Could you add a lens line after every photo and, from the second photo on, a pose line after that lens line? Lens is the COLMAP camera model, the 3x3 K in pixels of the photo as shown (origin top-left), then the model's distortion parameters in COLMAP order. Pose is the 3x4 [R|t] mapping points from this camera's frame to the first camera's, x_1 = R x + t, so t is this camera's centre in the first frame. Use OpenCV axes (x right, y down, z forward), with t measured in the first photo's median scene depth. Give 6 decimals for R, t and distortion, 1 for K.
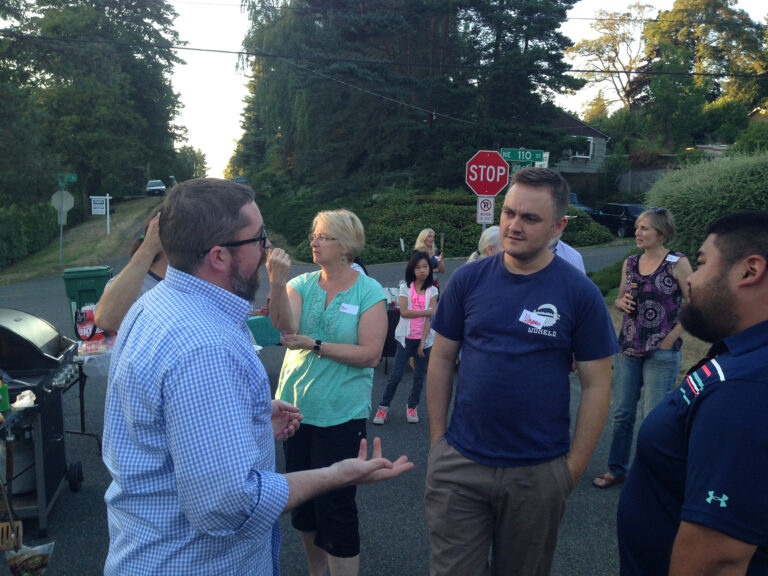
lens RADIAL K [[705.5, 0, 379.5], [0, 705.5, 287.3], [0, 0, 1]] dist [0.145877, -0.233638]
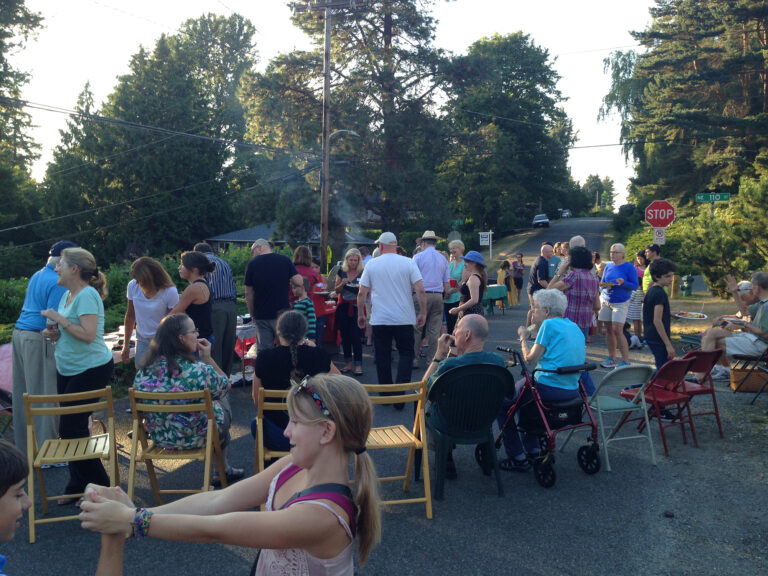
lens RADIAL K [[701.9, 0, 378.7], [0, 701.9, 284.0], [0, 0, 1]] dist [0.127964, -0.202203]
pose [[0.844342, -0.001704, -0.535802, 0.143453], [-0.020433, 0.999165, -0.035377, 0.021562], [0.535415, 0.040818, 0.843602, -0.217305]]
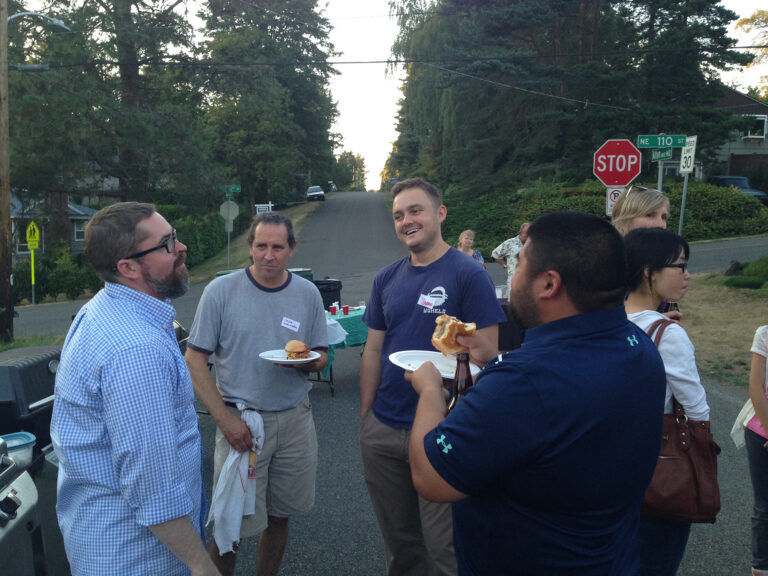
lens RADIAL K [[705.5, 0, 379.5], [0, 705.5, 287.3], [0, 0, 1]] dist [0.145877, -0.233638]
pose [[0.975263, -0.016911, -0.220401, 0.014242], [0.017627, 0.999844, 0.001282, 0.000568], [0.220345, -0.005135, 0.975409, -0.007549]]
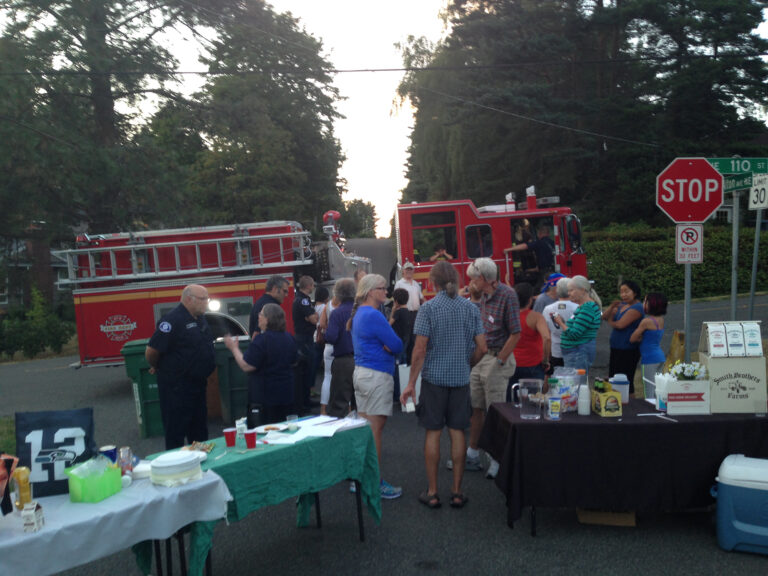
lens RADIAL K [[701.9, 0, 378.7], [0, 701.9, 284.0], [0, 0, 1]] dist [0.127964, -0.202203]
pose [[0.971455, -0.031508, -0.235123, 0.005702], [0.015508, 0.997455, -0.069590, -0.007917], [0.236717, 0.063957, 0.969471, 0.078537]]
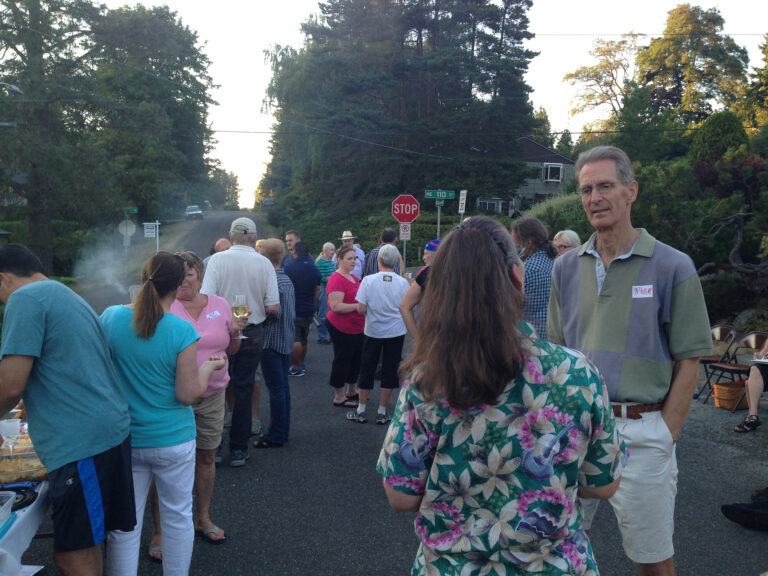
lens RADIAL K [[705.5, 0, 379.5], [0, 705.5, 287.3], [0, 0, 1]] dist [0.145877, -0.233638]
pose [[0.998914, -0.015639, -0.043887, 0.047327], [0.014633, 0.999625, -0.023142, 0.016137], [0.044233, 0.022474, 0.998768, -0.179630]]
